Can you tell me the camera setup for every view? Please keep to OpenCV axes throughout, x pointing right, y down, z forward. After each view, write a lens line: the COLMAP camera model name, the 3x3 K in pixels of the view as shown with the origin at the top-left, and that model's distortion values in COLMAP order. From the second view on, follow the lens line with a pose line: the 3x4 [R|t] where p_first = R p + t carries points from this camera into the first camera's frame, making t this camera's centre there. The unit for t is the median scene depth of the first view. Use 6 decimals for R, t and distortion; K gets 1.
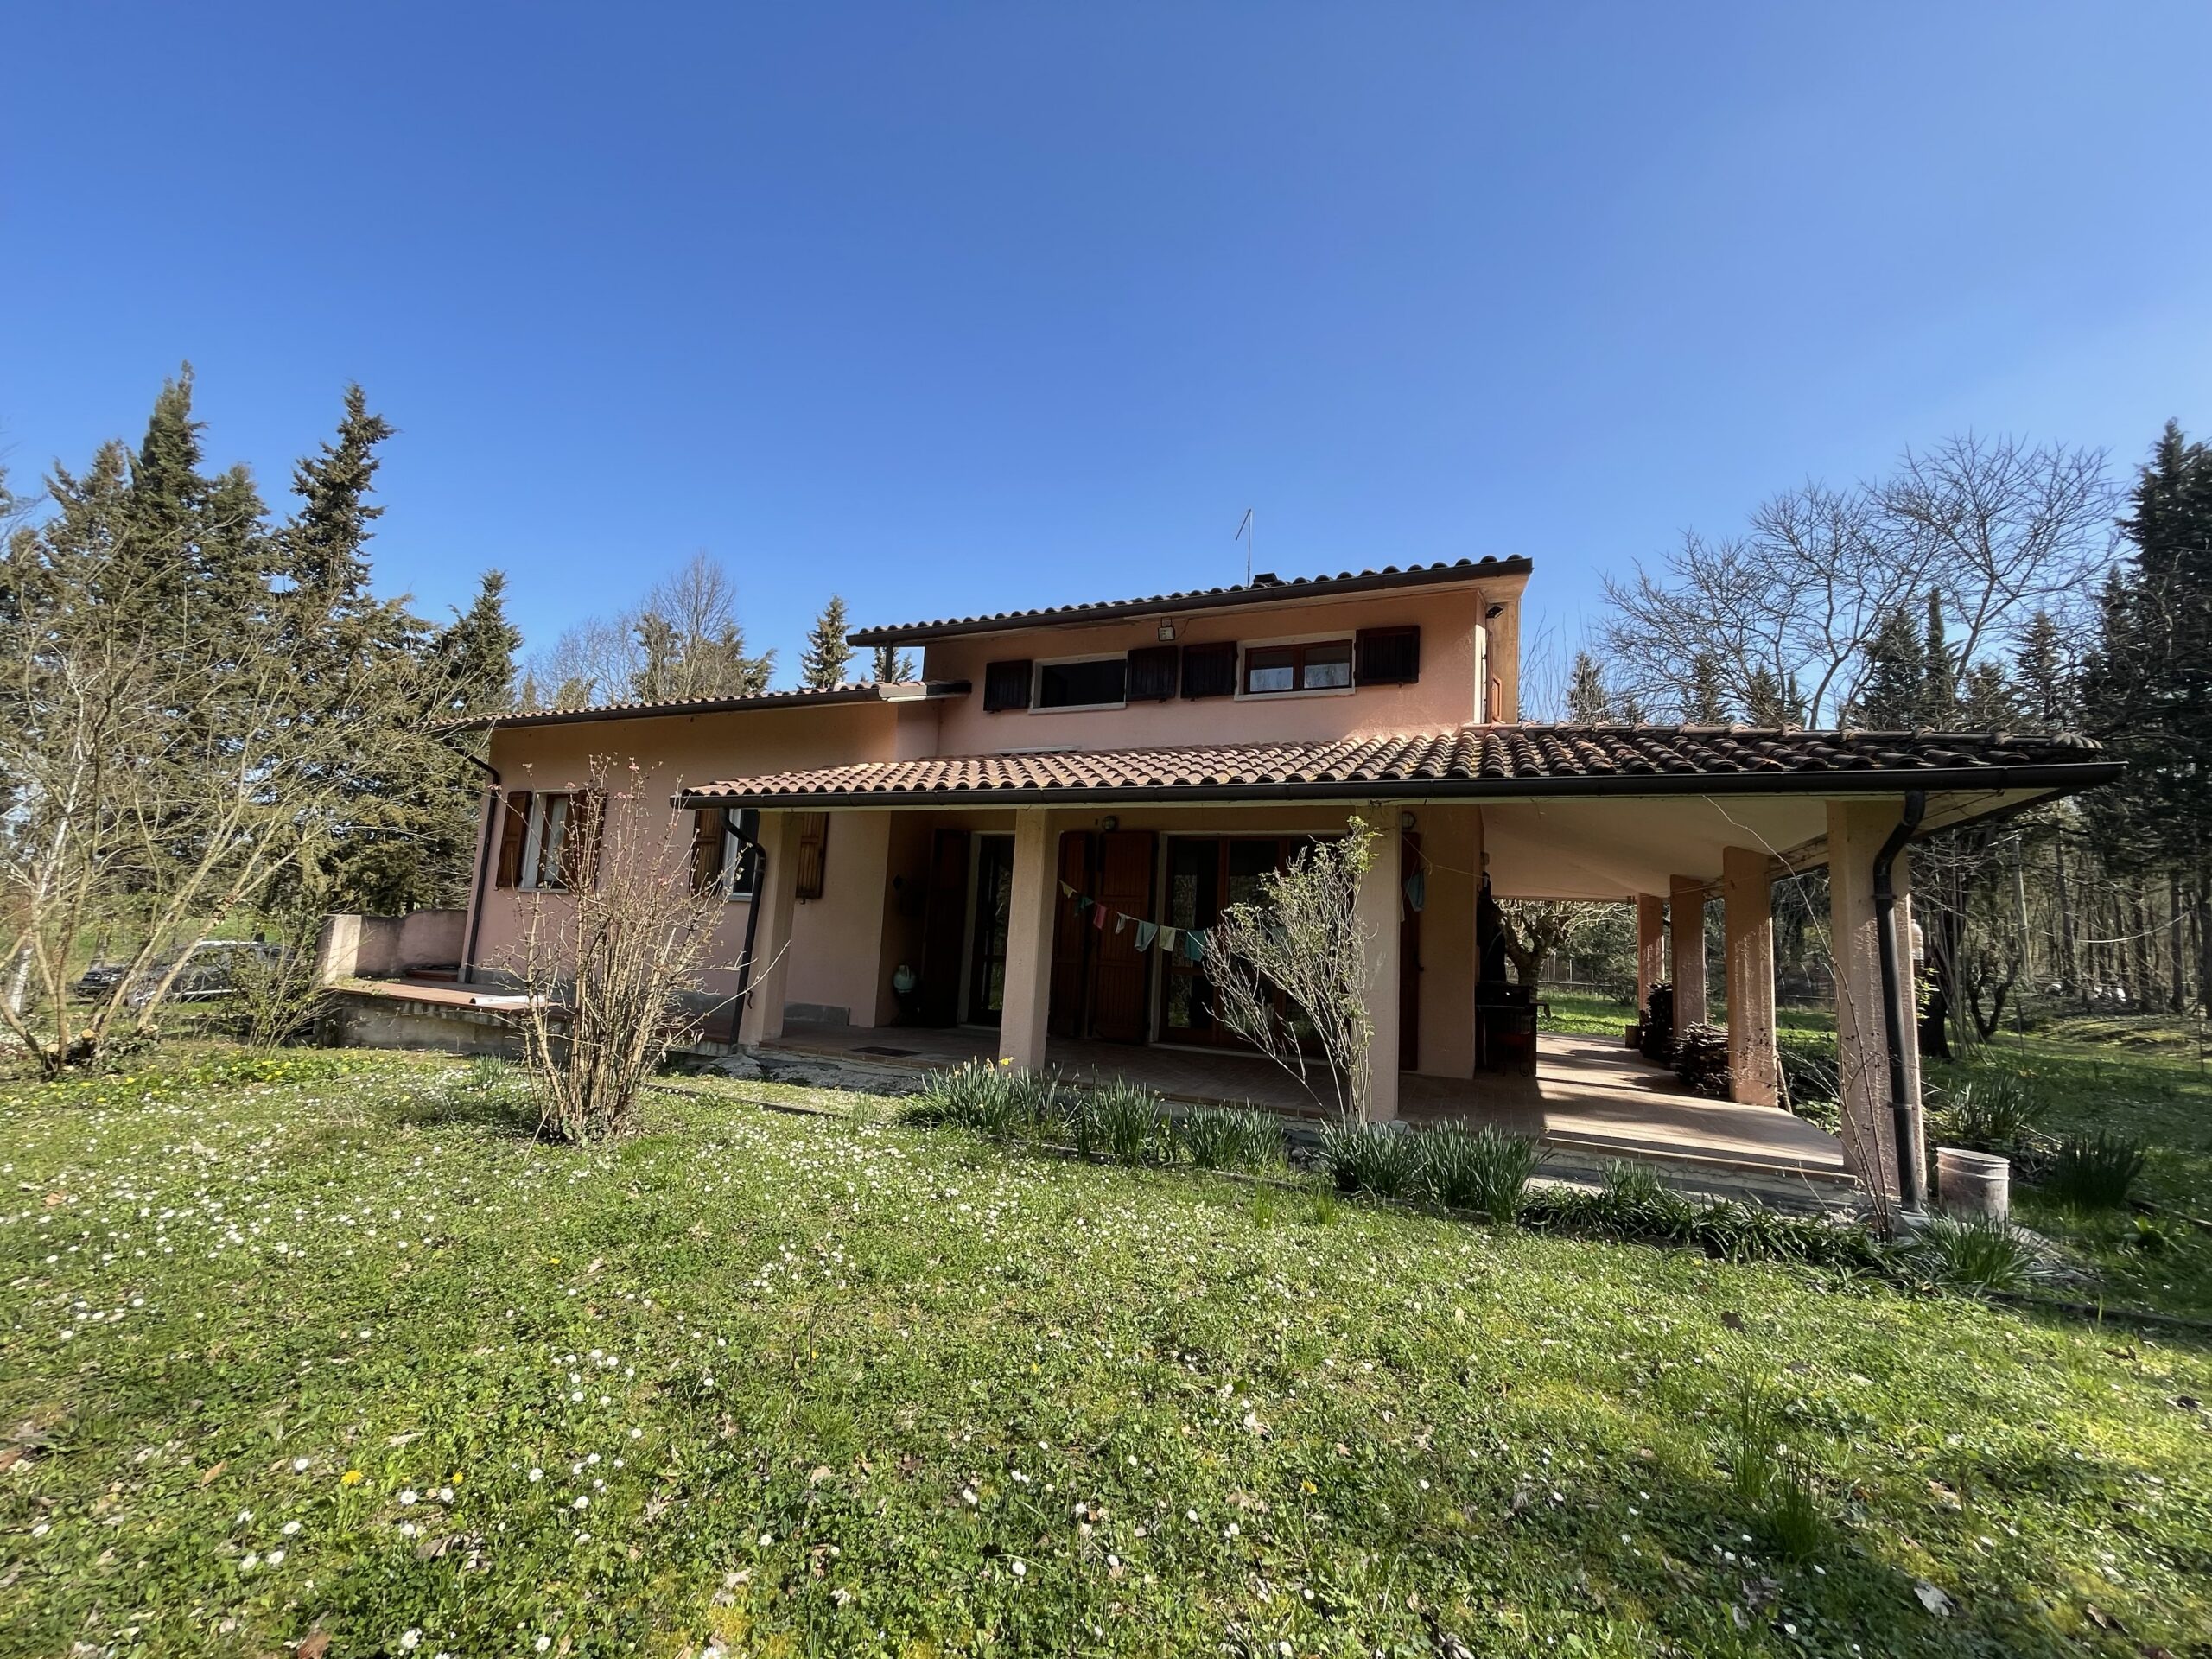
lens RADIAL K [[886.5, 0, 1113.4], [0, 886.5, 823.3], [0, 0, 1]] dist [0.001824, -0.001385]
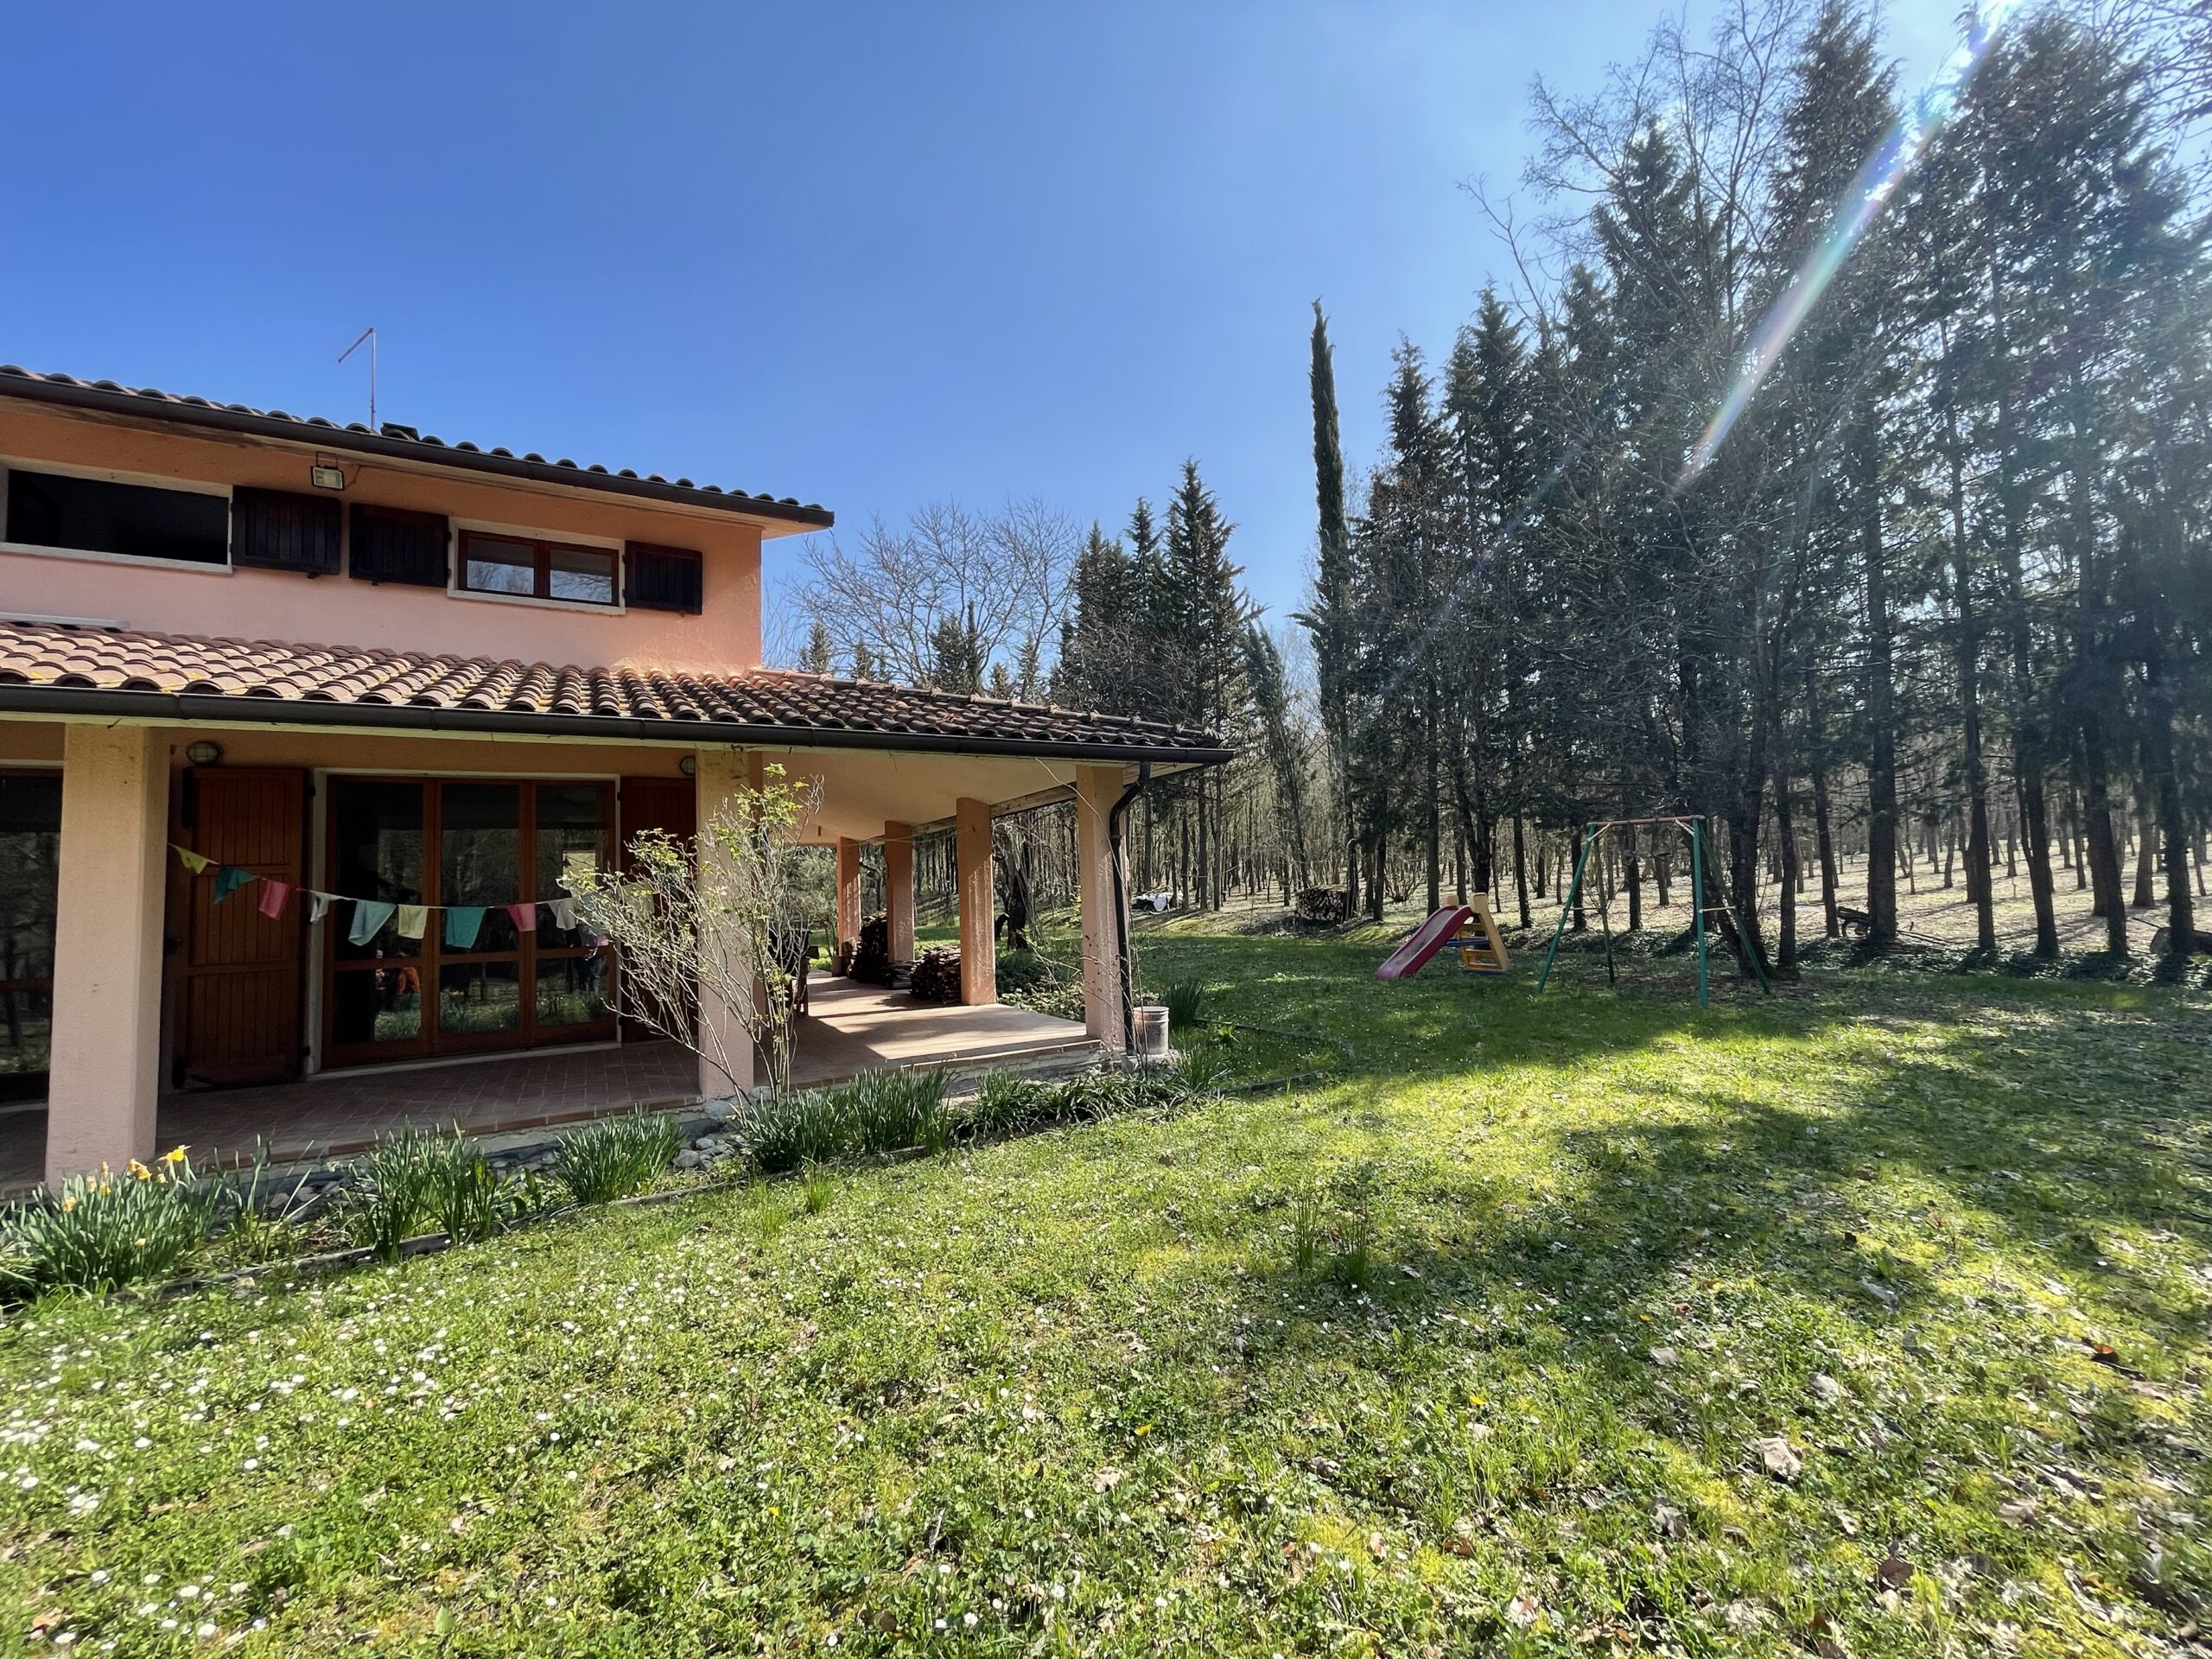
lens RADIAL K [[886.5, 0, 1109.2], [0, 886.5, 827.6], [0, 0, 1]] dist [0.001824, -0.001385]
pose [[0.599981, -0.019901, 0.799766, -0.149348], [-0.035111, 0.998072, 0.051176, -0.001485], [-0.799243, -0.058785, 0.598126, 0.108997]]
